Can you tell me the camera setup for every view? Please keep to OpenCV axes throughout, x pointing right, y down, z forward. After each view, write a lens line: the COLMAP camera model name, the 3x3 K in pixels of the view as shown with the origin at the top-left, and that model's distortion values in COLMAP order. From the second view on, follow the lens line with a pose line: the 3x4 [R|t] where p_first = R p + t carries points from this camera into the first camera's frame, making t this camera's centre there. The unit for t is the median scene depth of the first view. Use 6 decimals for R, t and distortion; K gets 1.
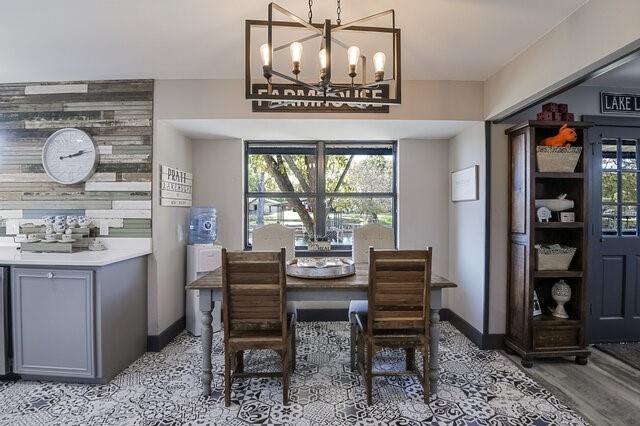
lens RADIAL K [[313.6, 0, 319.7], [0, 313.6, 210.5], [0, 0, 1]] dist [-0.023085, -0.011506]
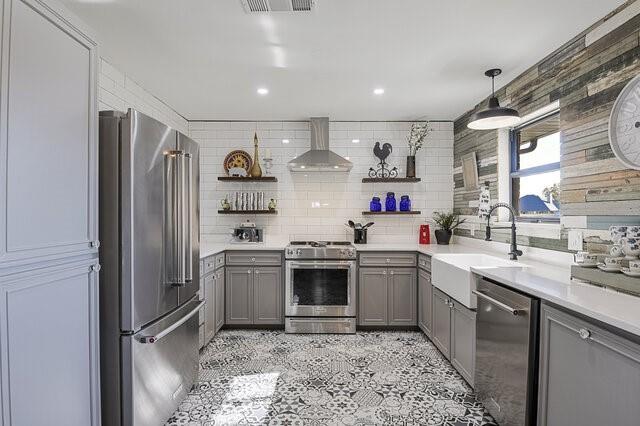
lens RADIAL K [[355.1, 0, 320.0], [0, 355.1, 213.0], [0, 0, 1]] dist [-0.026891, -0.001252]
pose [[-0.005969, -0.003925, -0.999974, -0.188041], [-0.004740, 0.999981, -0.003897, -0.002542], [0.999971, 0.004717, -0.005987, 0.403168]]
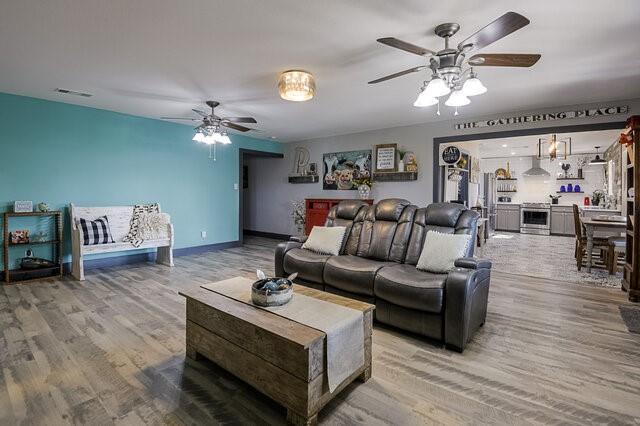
lens RADIAL K [[307.6, 0, 318.6], [0, 307.6, 193.3], [0, 0, 1]] dist [-0.037764, 0.000147]
pose [[-0.633397, -0.003491, -0.773819, 2.455576], [-0.014434, 0.999869, 0.007304, 0.017525], [0.773692, 0.015796, -0.633365, 0.649723]]
